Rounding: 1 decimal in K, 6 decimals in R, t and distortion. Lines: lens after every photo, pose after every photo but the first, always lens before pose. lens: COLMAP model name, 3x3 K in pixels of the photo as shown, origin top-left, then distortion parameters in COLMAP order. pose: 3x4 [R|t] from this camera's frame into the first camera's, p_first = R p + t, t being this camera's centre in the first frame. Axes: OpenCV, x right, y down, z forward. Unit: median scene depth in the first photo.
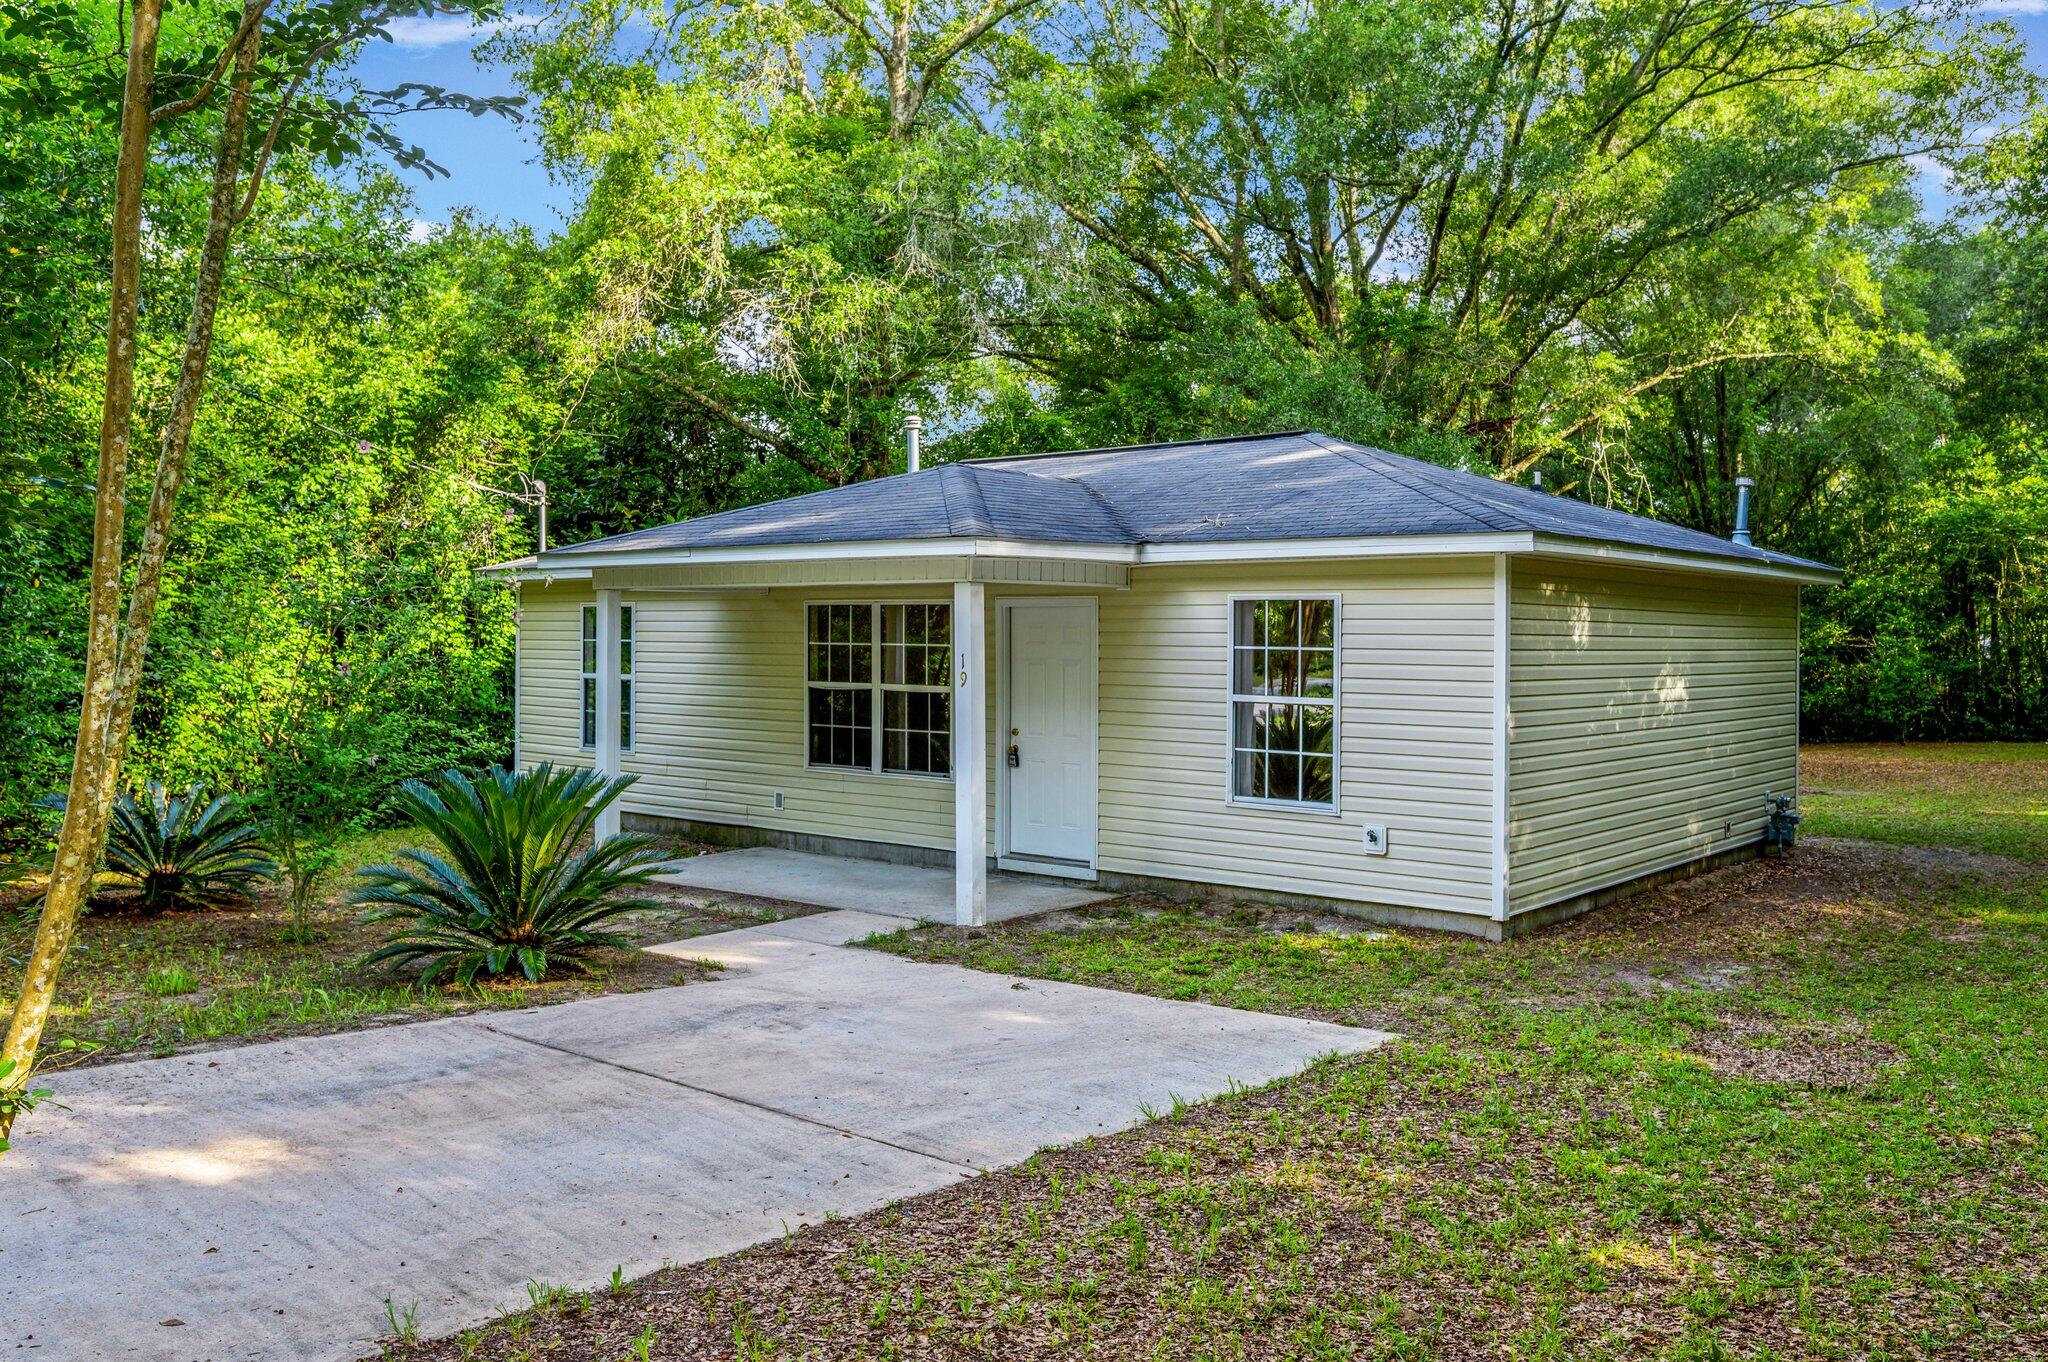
lens RADIAL K [[1636.9, 0, 1022.1], [0, 1636.9, 642.2], [0, 0, 1]] dist [-0.009925, 0.003872]
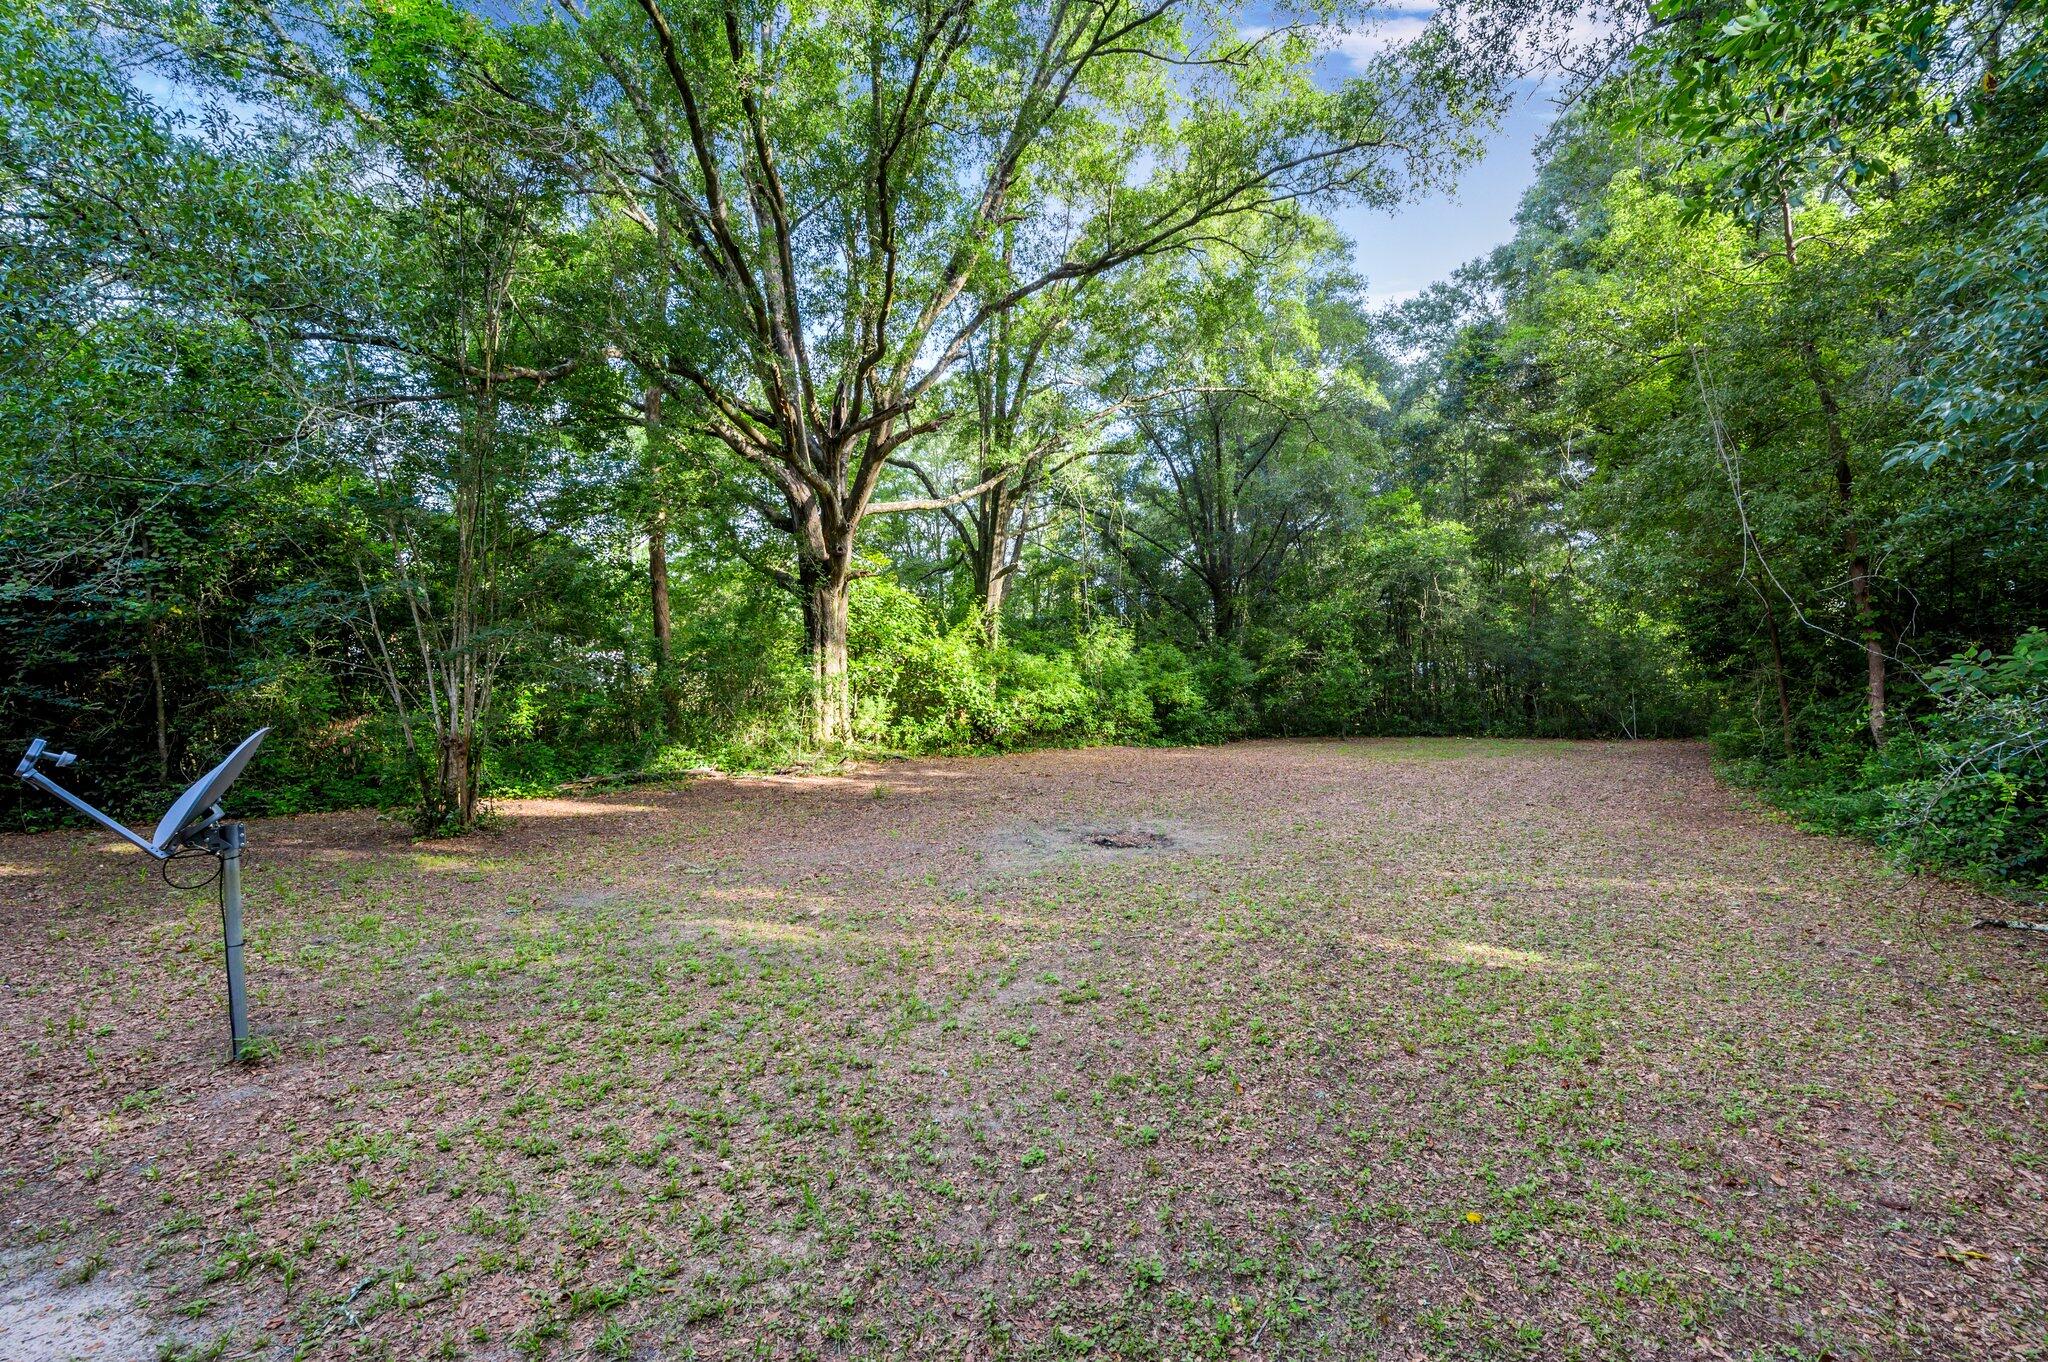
lens RADIAL K [[866.5, 0, 1023.4], [0, 866.5, 680.9], [0, 0, 1]] dist [0.002884, 0.000442]
pose [[0.995309, 0.001844, 0.096730, 0.272205], [-0.003477, 0.999854, 0.016712, 0.010867], [-0.096685, -0.016970, 0.995170, 0.435645]]
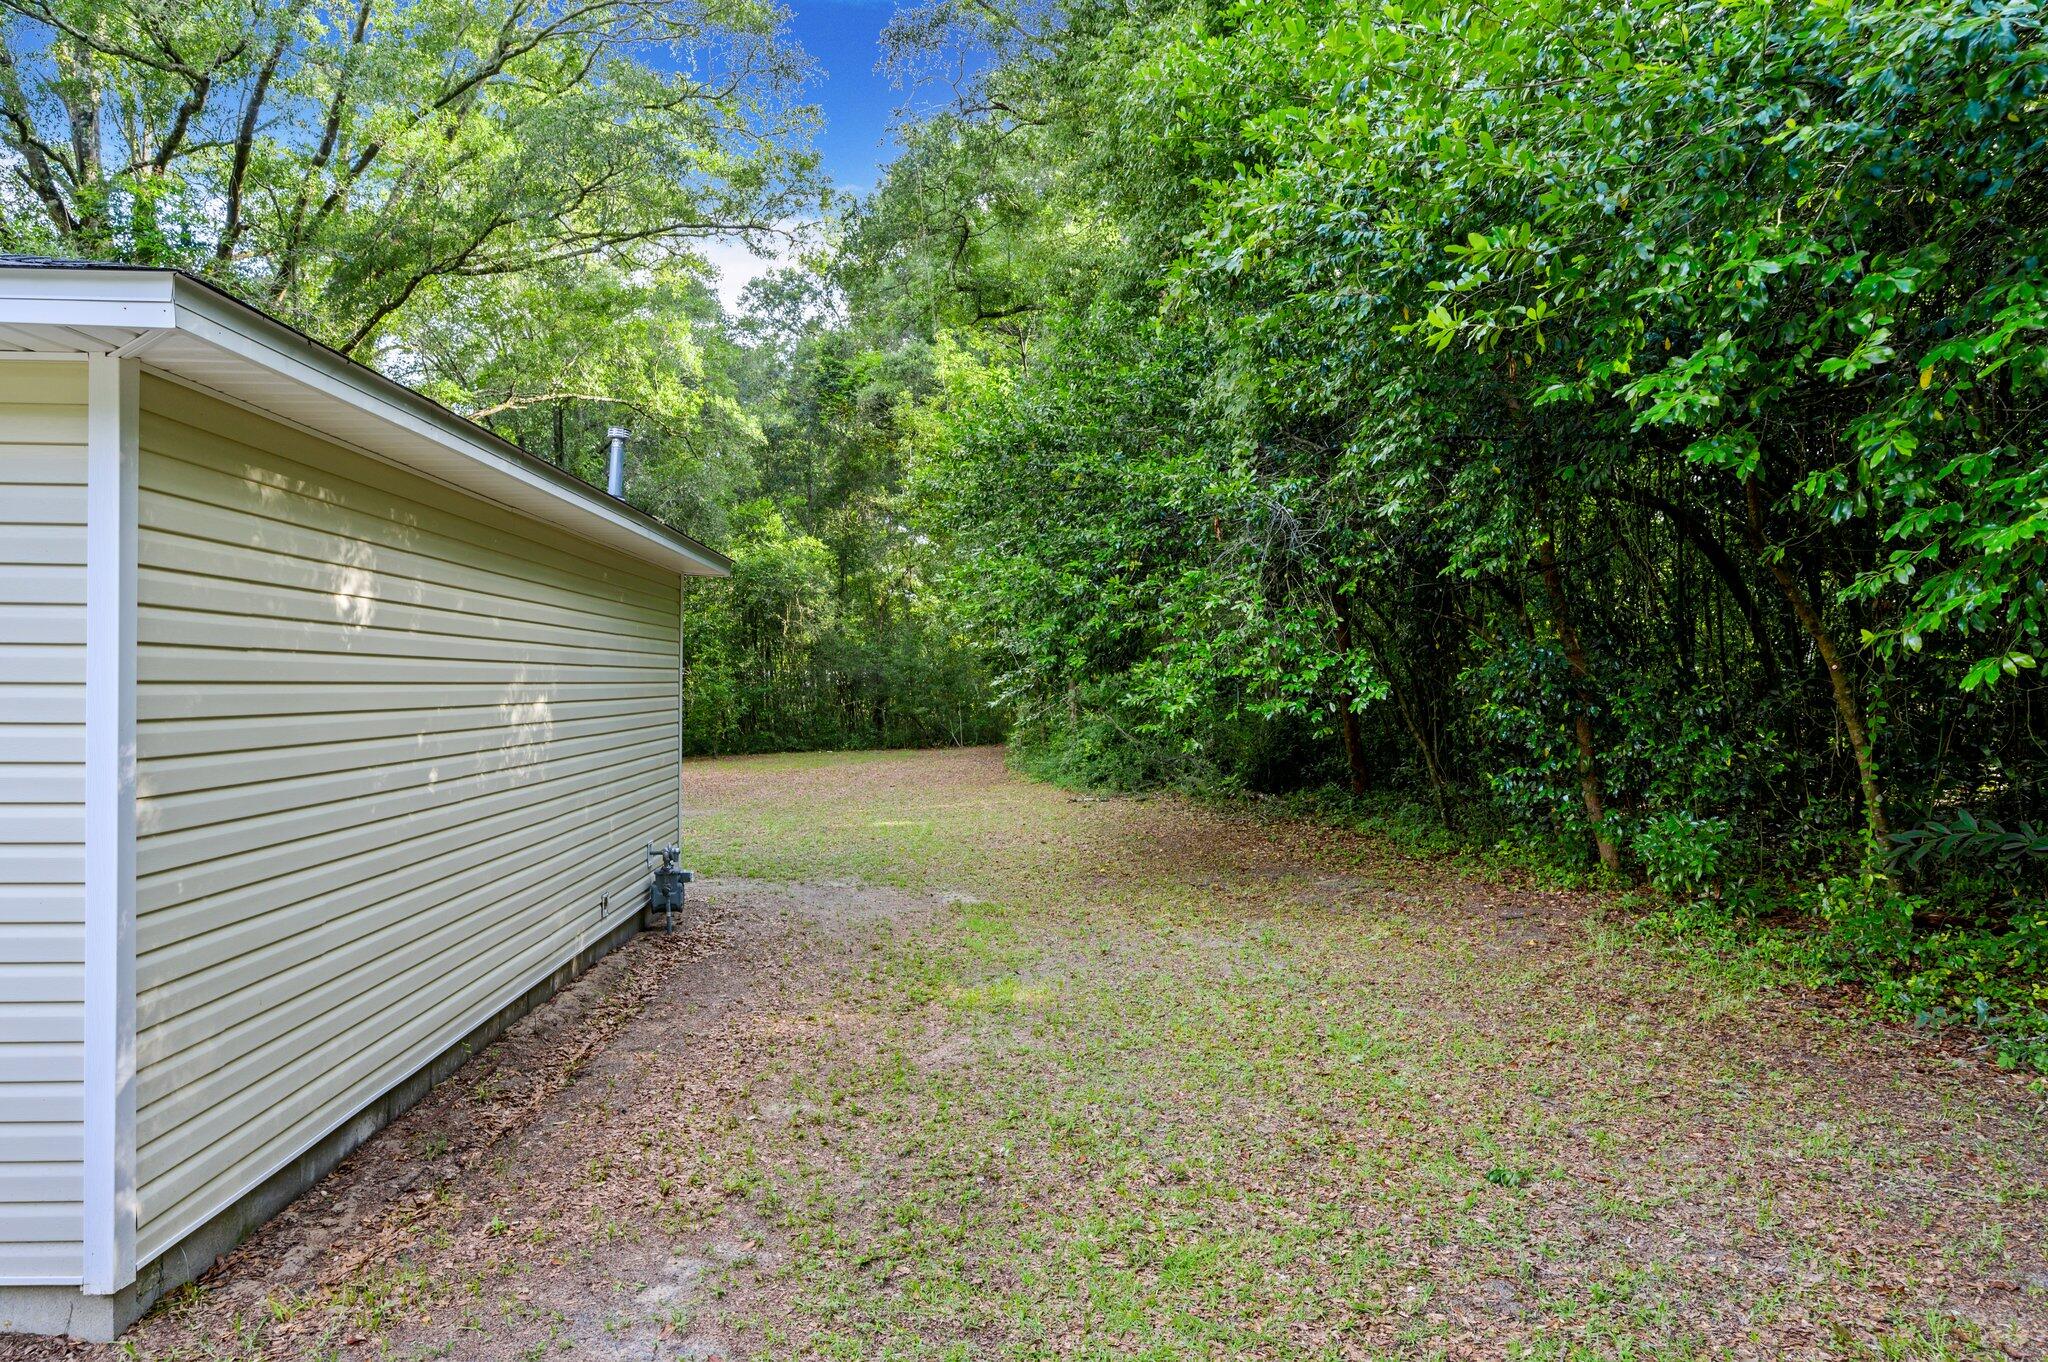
lens RADIAL K [[1326.7, 0, 1025.7], [0, 1326.7, 688.8], [0, 0, 1]] dist [0.003106, 0.002236]
pose [[0.733464, -0.003961, 0.679716, 0.068320], [-0.001770, 0.999969, 0.007737, 0.006475], [-0.679726, -0.006878, 0.733434, 0.177391]]
